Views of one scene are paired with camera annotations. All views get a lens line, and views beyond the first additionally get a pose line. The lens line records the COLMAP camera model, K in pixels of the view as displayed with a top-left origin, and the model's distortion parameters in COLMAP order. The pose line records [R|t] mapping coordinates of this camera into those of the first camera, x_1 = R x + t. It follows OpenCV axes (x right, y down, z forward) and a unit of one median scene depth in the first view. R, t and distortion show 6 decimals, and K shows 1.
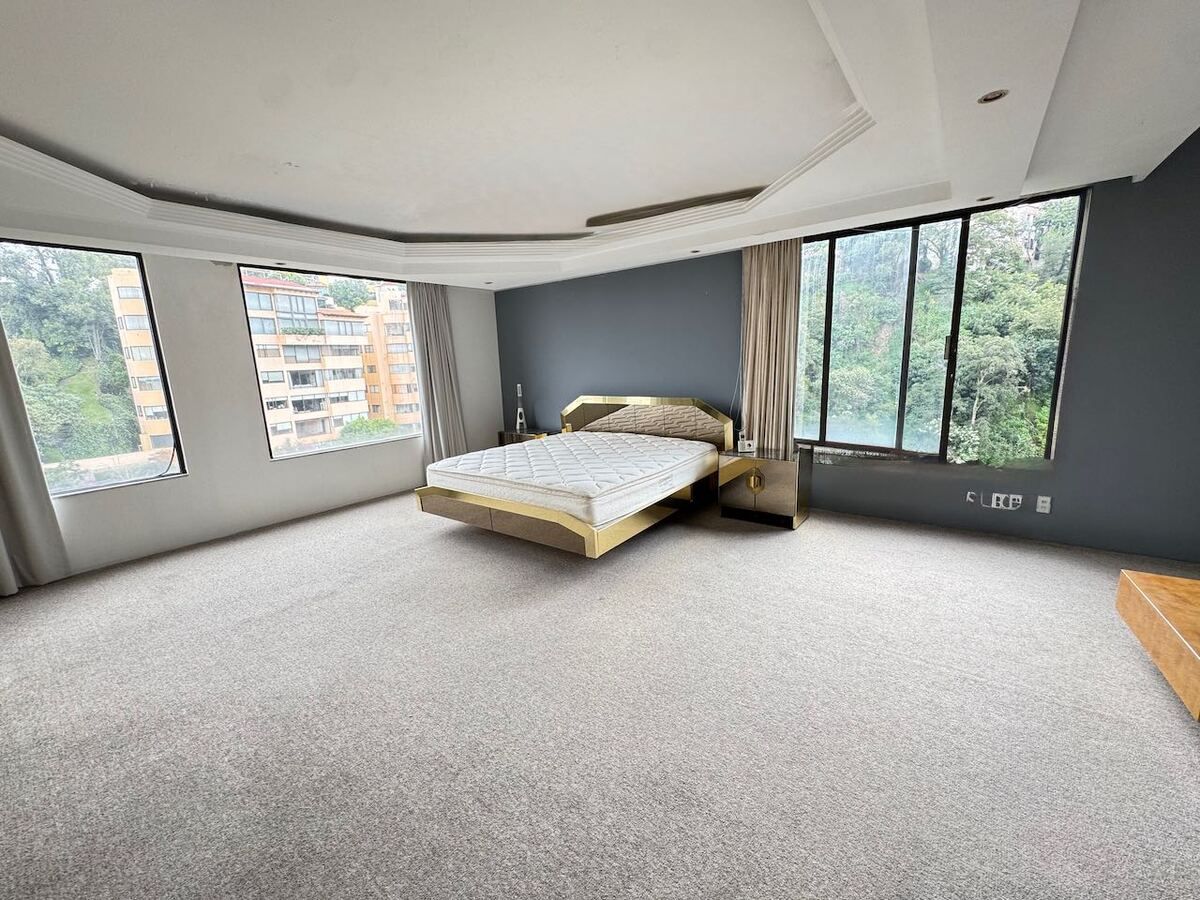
lens RADIAL K [[476.2, 0, 603.7], [0, 476.2, 449.3], [0, 0, 1]] dist [-0.001763, -0.000388]
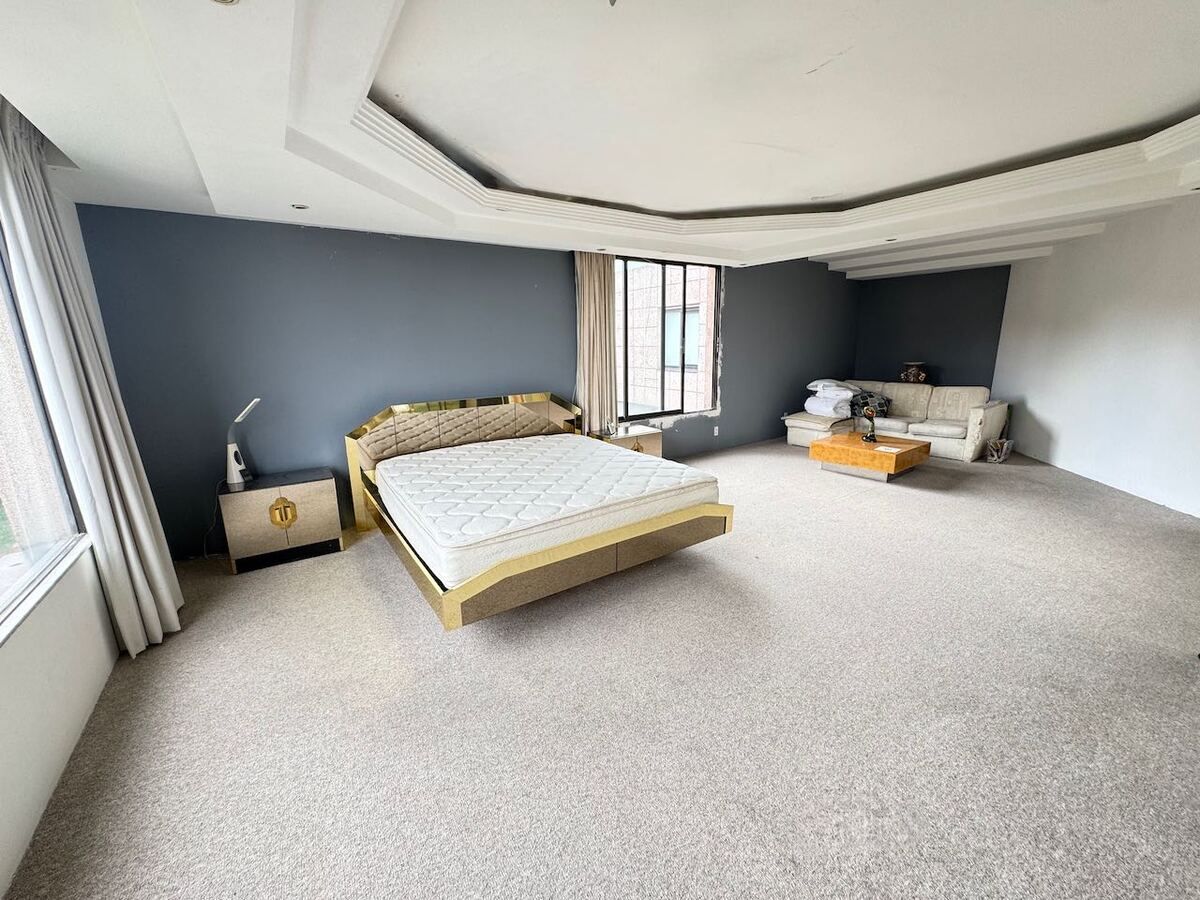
lens RADIAL K [[476.2, 0, 594.5], [0, 476.2, 450.7], [0, 0, 1]] dist [-0.001763, -0.000388]
pose [[0.324897, -0.182683, 0.927938, -0.806683], [0.183565, 0.974689, 0.127616, -0.108348], [-0.927764, 0.128875, 0.350208, 0.648339]]
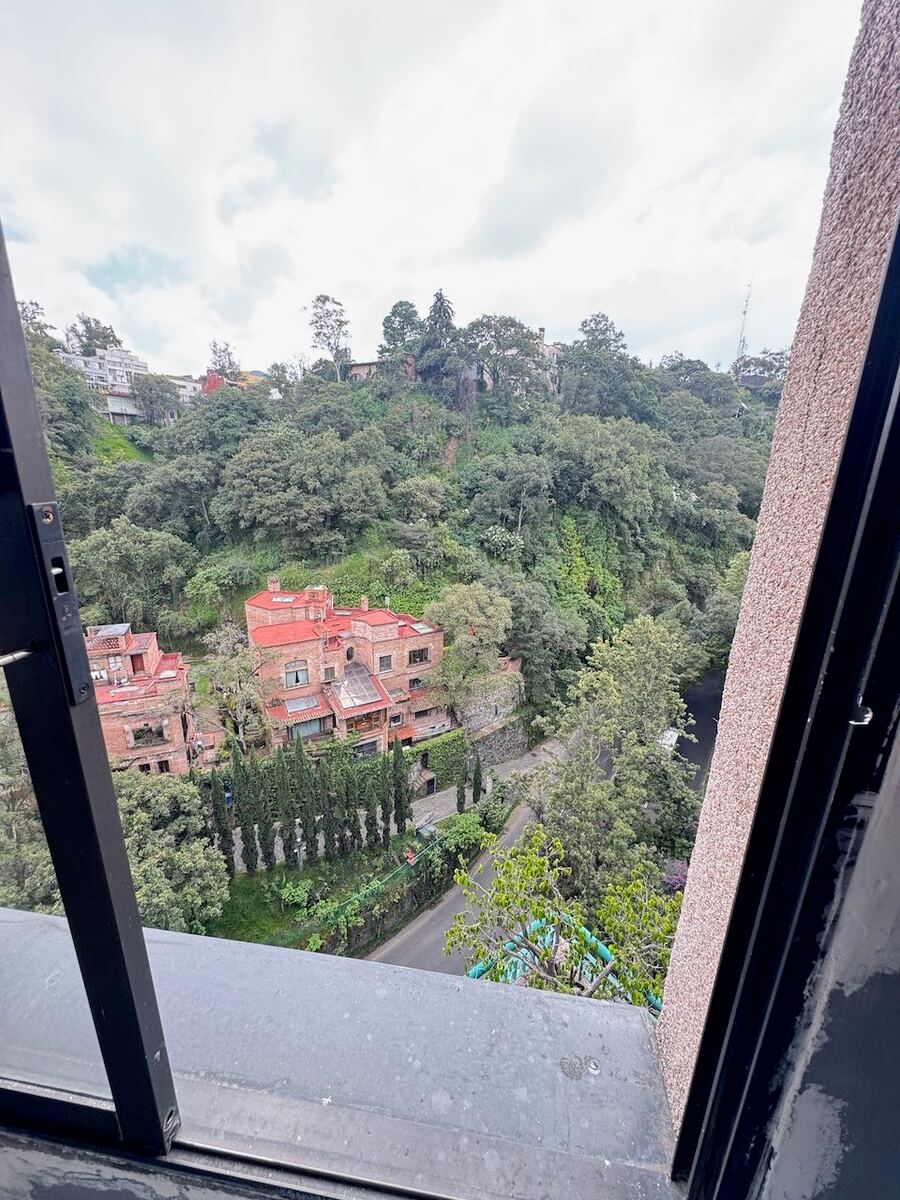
lens RADIAL K [[476.2, 0, 451.5], [0, 476.2, 594.5], [0, 0, 1]] dist [-0.001763, -0.000388]
pose [[0.870266, -0.076337, 0.486631, 0.045395], [0.034551, 0.994945, 0.094286, -0.011187], [-0.491369, -0.065241, 0.868504, 0.049615]]
